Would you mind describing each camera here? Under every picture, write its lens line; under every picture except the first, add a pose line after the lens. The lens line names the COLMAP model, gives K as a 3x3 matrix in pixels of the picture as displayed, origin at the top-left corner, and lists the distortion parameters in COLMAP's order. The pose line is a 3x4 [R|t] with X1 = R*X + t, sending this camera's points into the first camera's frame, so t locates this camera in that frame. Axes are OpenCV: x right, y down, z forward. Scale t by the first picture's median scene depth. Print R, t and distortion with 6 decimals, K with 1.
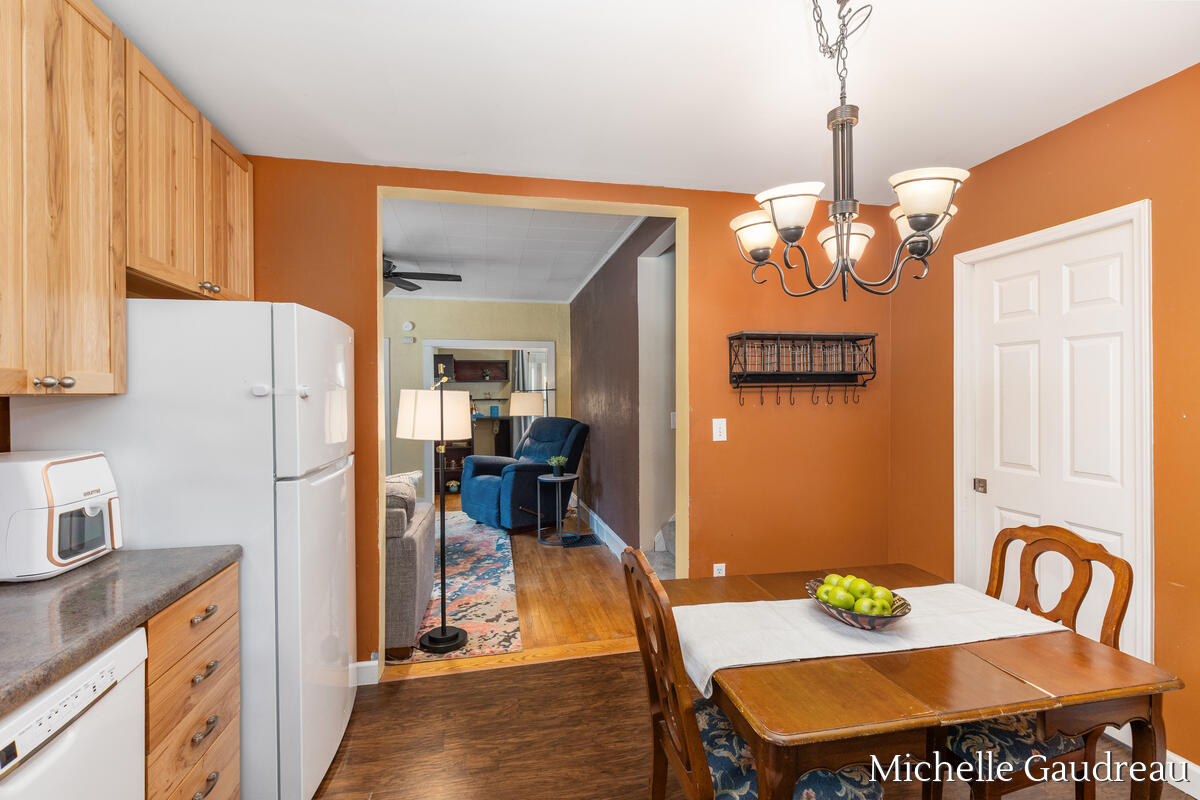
lens RADIAL K [[546.3, 0, 595.5], [0, 546.3, 396.7], [0, 0, 1]] dist [-0.001814, 0.000813]
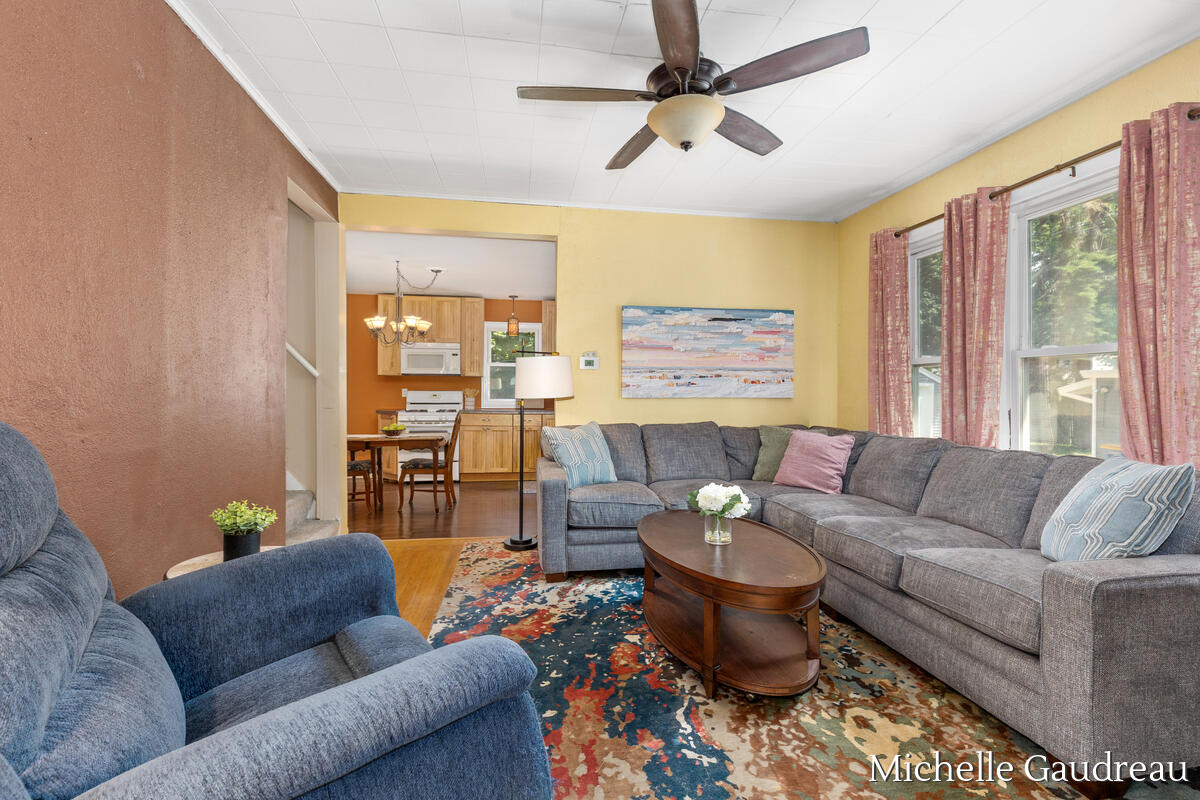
lens RADIAL K [[546.3, 0, 599.6], [0, 546.3, 393.9], [0, 0, 1]] dist [-0.001814, 0.000813]
pose [[-0.998868, 0.001452, 0.047537, -0.295928], [0.001448, 0.999999, -0.000105, 0.040499], [-0.047537, -0.000036, -0.998869, 1.286592]]
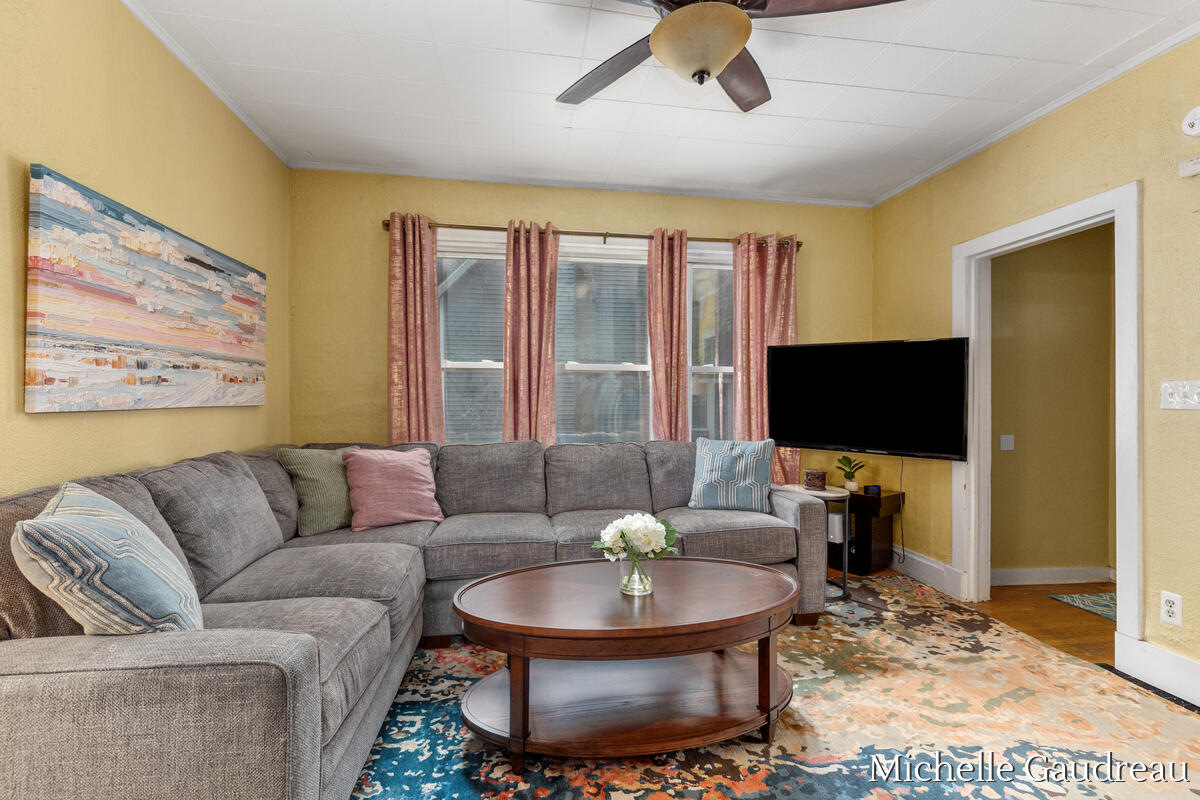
lens RADIAL K [[546.3, 0, 609.5], [0, 546.3, 398.1], [0, 0, 1]] dist [-0.001814, 0.000813]
pose [[-0.042994, 0.005082, -0.999062, -0.013553], [0.000145, 0.999987, 0.005080, 0.037016], [0.999075, 0.000073, -0.042994, 0.818966]]
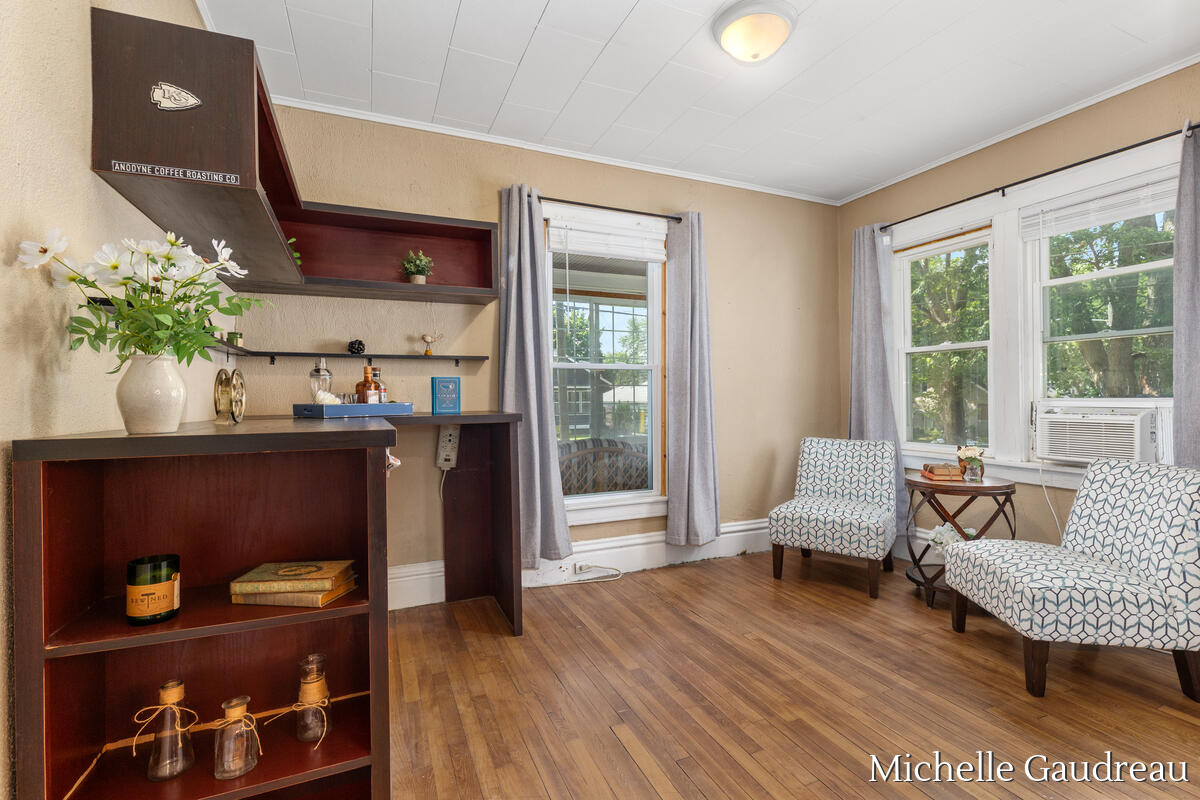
lens RADIAL K [[546.3, 0, 605.9], [0, 546.3, 402.1], [0, 0, 1]] dist [-0.001814, 0.000813]
pose [[0.978529, -0.002452, 0.206096, -0.283828], [0.002024, 0.999995, 0.002288, 0.052825], [-0.206100, -0.001822, 0.978529, 1.222208]]
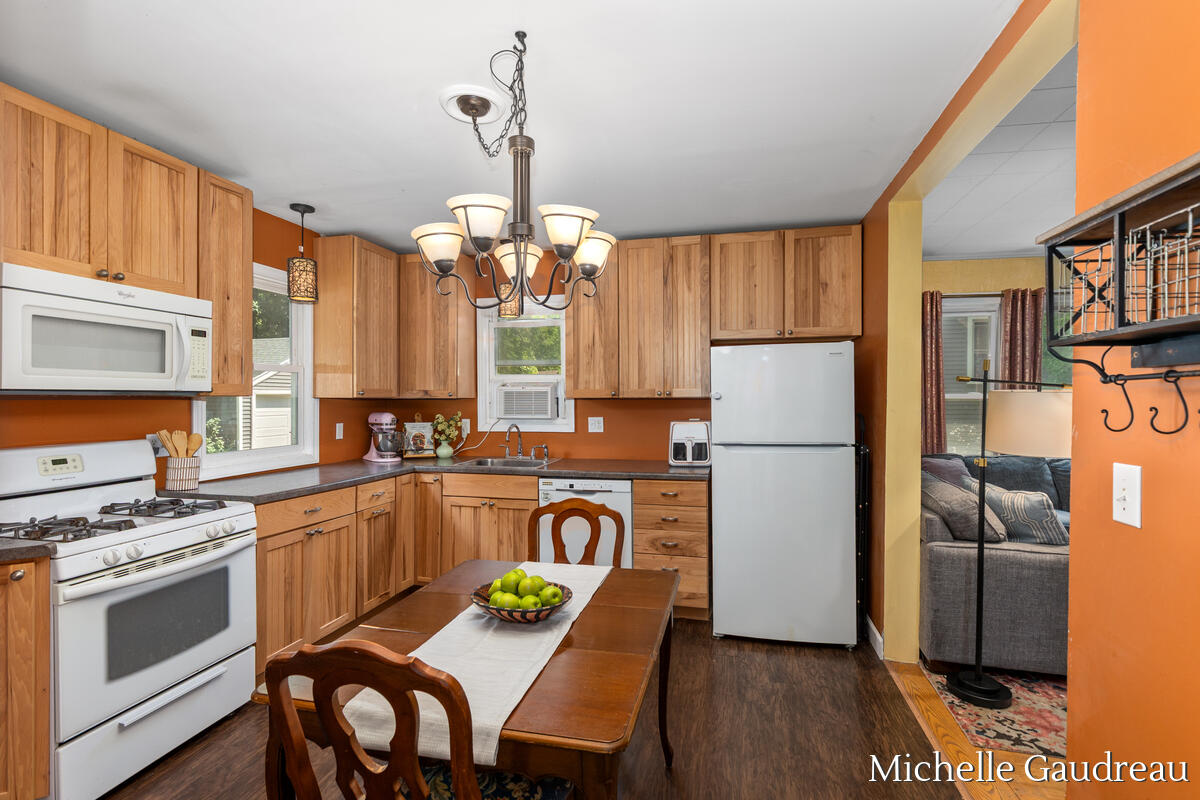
lens RADIAL K [[546.3, 0, 606.4], [0, 546.3, 401.6], [0, 0, 1]] dist [-0.001814, 0.000813]
pose [[-0.408530, 0.011587, -0.912672, 0.393060], [0.003146, 0.999931, 0.011287, -0.004530], [0.912740, 0.001740, -0.408538, 0.452079]]
